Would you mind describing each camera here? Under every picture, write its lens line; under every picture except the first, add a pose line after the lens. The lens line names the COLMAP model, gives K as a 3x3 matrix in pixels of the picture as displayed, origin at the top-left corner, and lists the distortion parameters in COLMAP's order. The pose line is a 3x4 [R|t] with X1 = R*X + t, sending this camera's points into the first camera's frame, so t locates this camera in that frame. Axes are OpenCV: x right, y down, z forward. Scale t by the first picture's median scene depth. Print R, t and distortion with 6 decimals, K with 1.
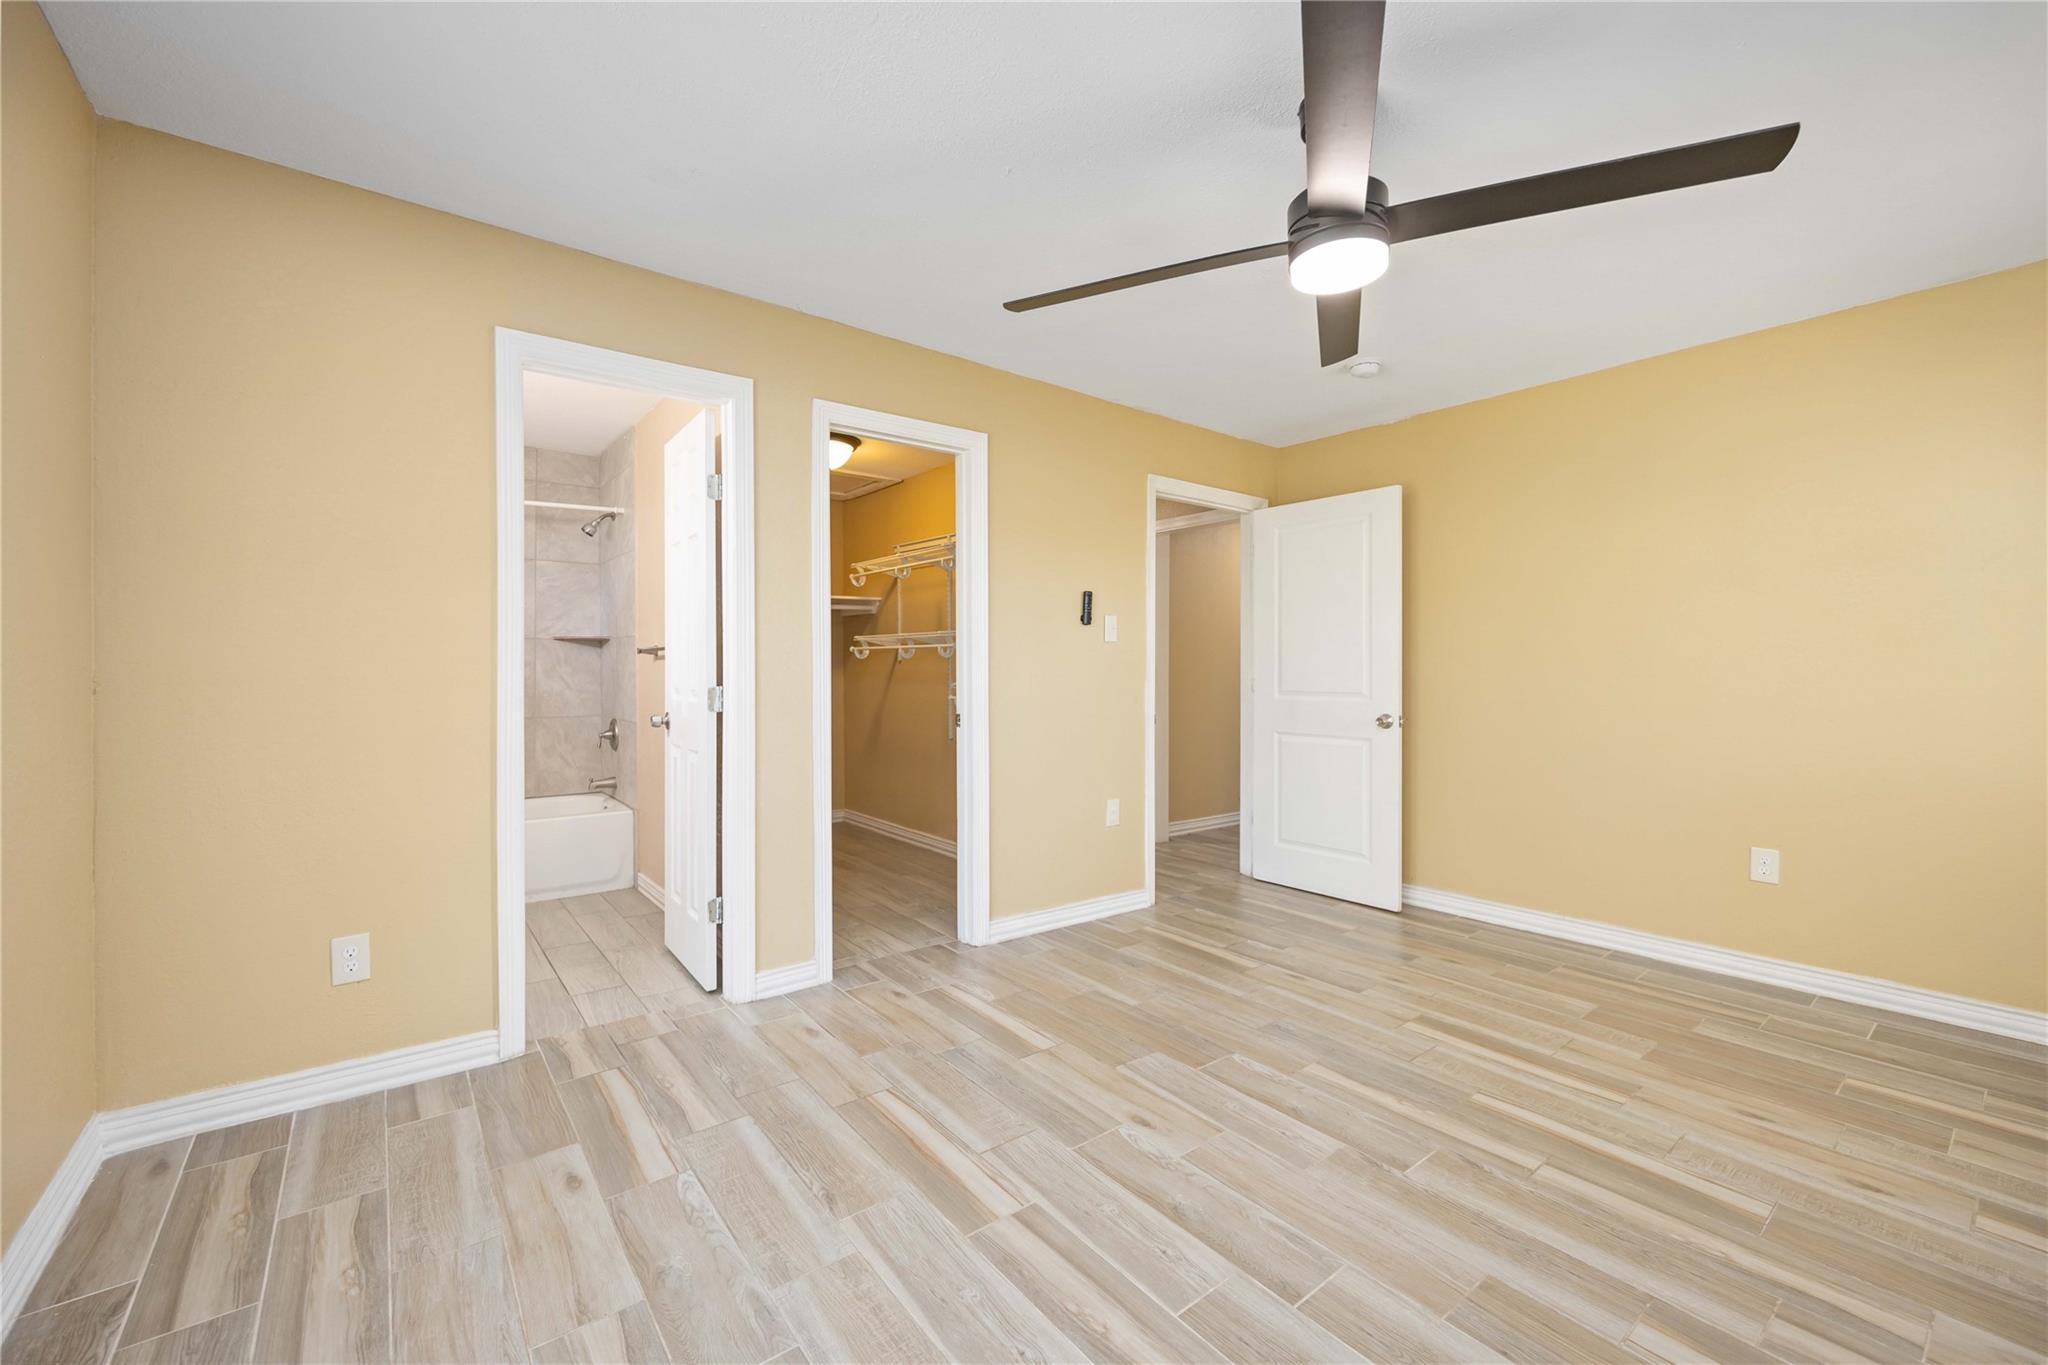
lens RADIAL K [[822.6, 0, 1019.1], [0, 822.6, 670.9], [0, 0, 1]] dist [0.000113, 0.000052]
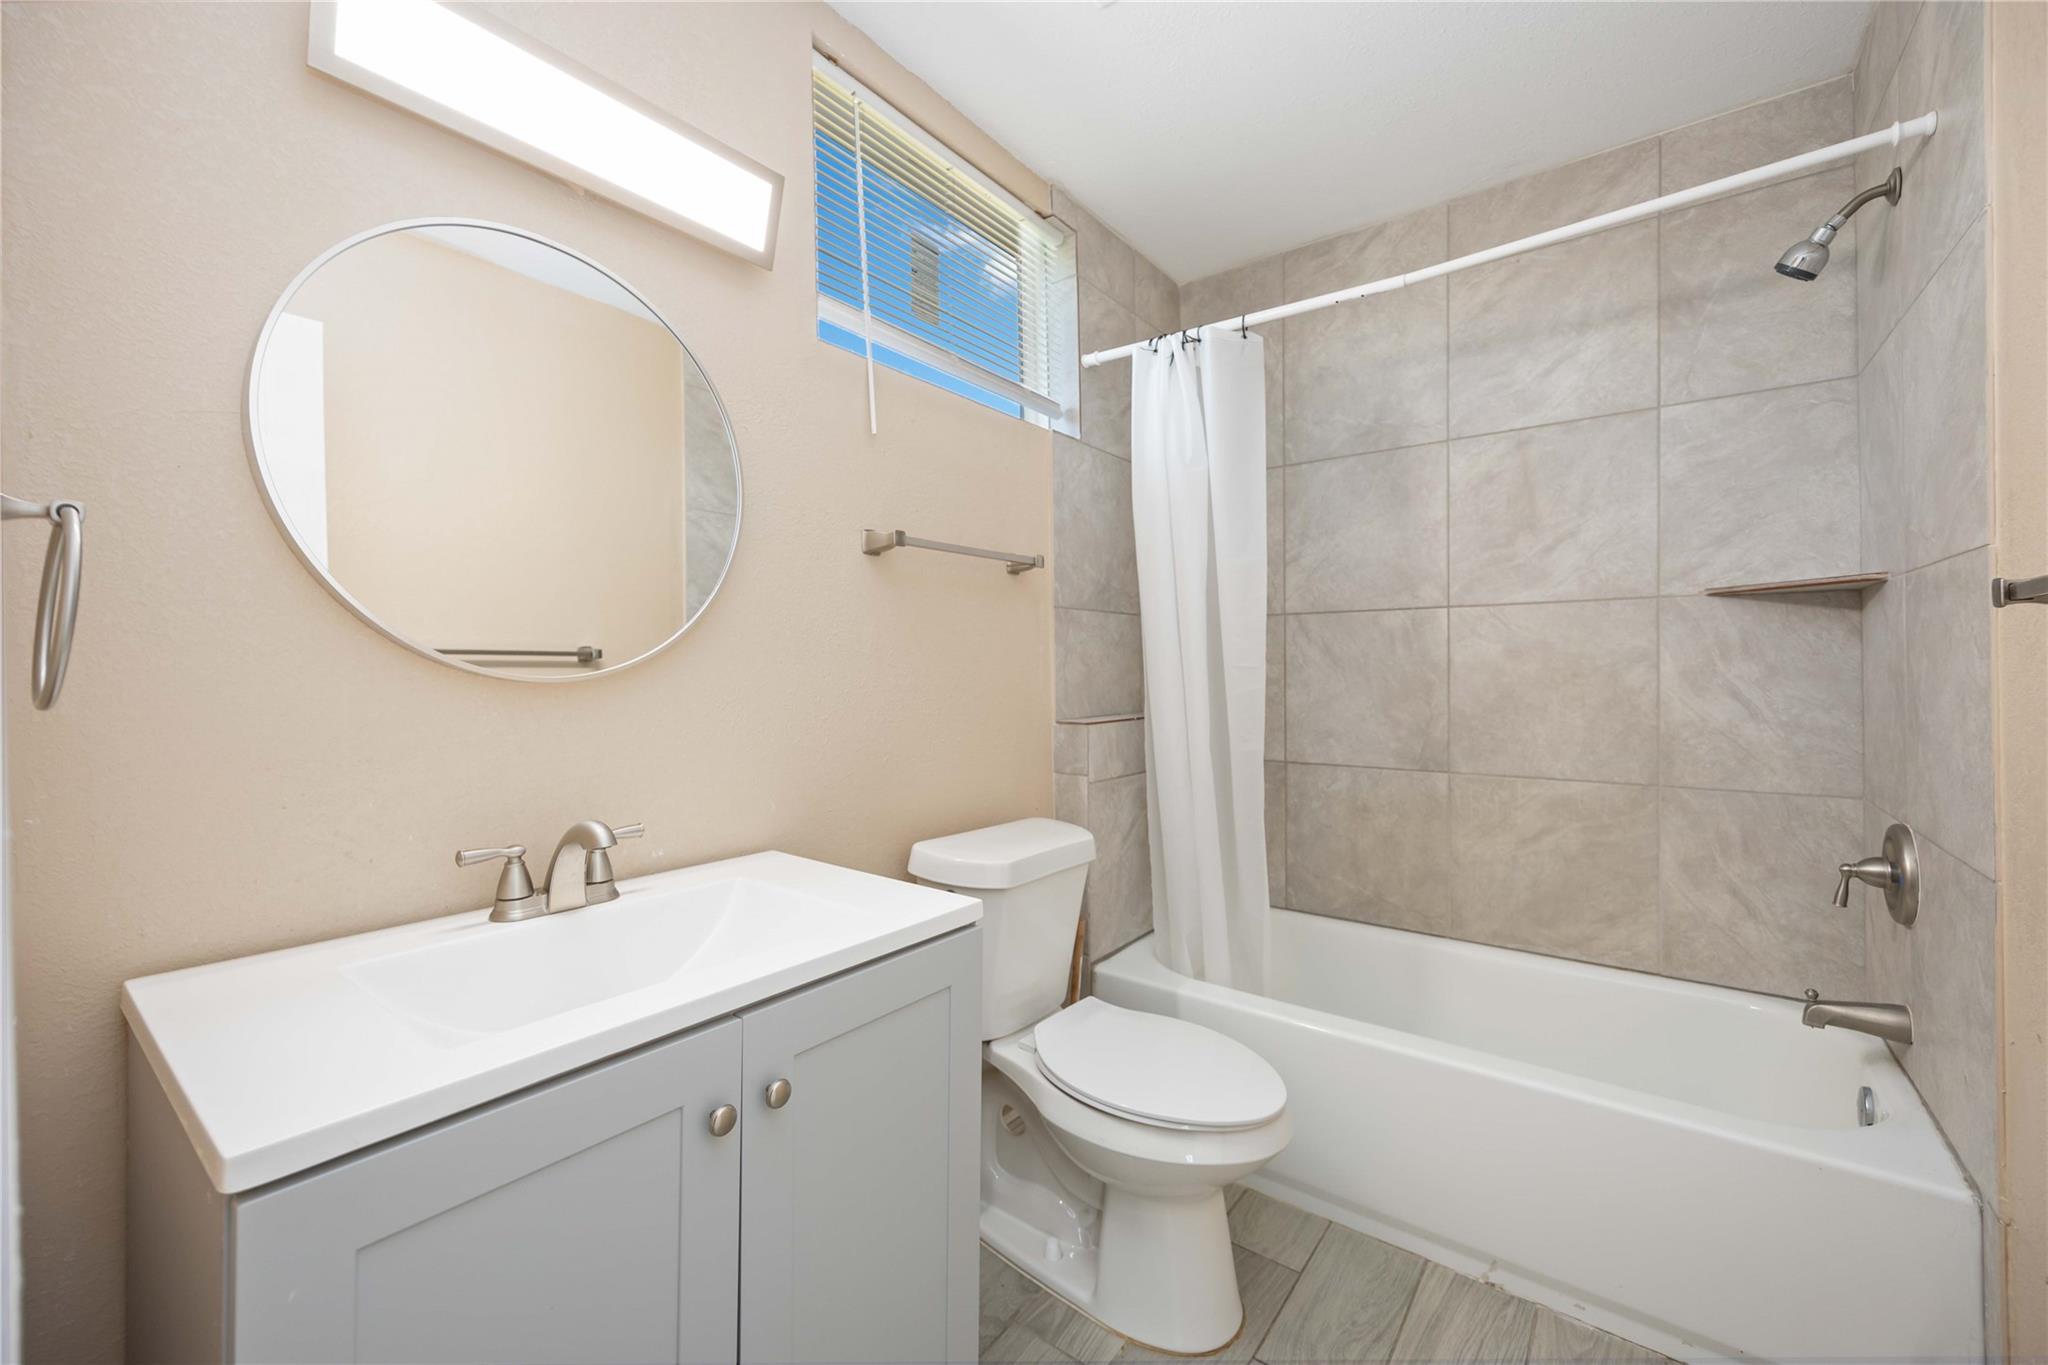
lens RADIAL K [[822.6, 0, 1019.1], [0, 822.6, 670.9], [0, 0, 1]] dist [0.000113, 0.000052]
pose [[0.247639, -0.000295, -0.968852, -0.262508], [0.002520, 0.999997, 0.000340, -0.002211], [0.968849, -0.002525, 0.247639, 0.578841]]
